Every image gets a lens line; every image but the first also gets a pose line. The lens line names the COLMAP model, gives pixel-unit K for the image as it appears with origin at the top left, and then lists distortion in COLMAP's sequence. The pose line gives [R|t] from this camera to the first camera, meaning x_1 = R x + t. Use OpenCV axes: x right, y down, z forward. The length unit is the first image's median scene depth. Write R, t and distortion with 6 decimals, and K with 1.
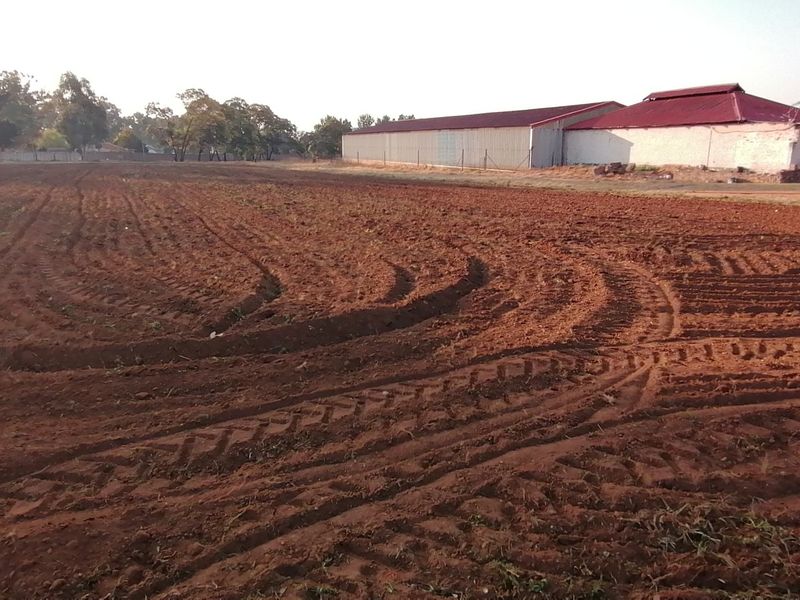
lens RADIAL K [[631.6, 0, 397.0], [0, 631.6, 297.4], [0, 0, 1]] dist [0.023248, 0.004128]
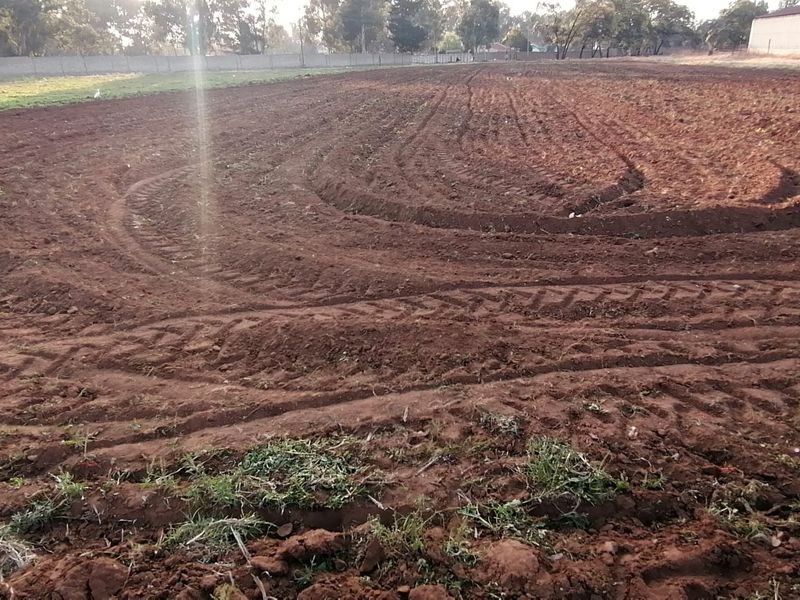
lens RADIAL K [[631.6, 0, 398.8], [0, 631.6, 303.8], [0, 0, 1]] dist [0.023248, 0.004128]
pose [[0.848793, 0.166081, -0.501963, 0.030921], [-0.086524, 0.980218, 0.178009, 0.038929], [0.521597, -0.107661, 0.846372, -0.101923]]
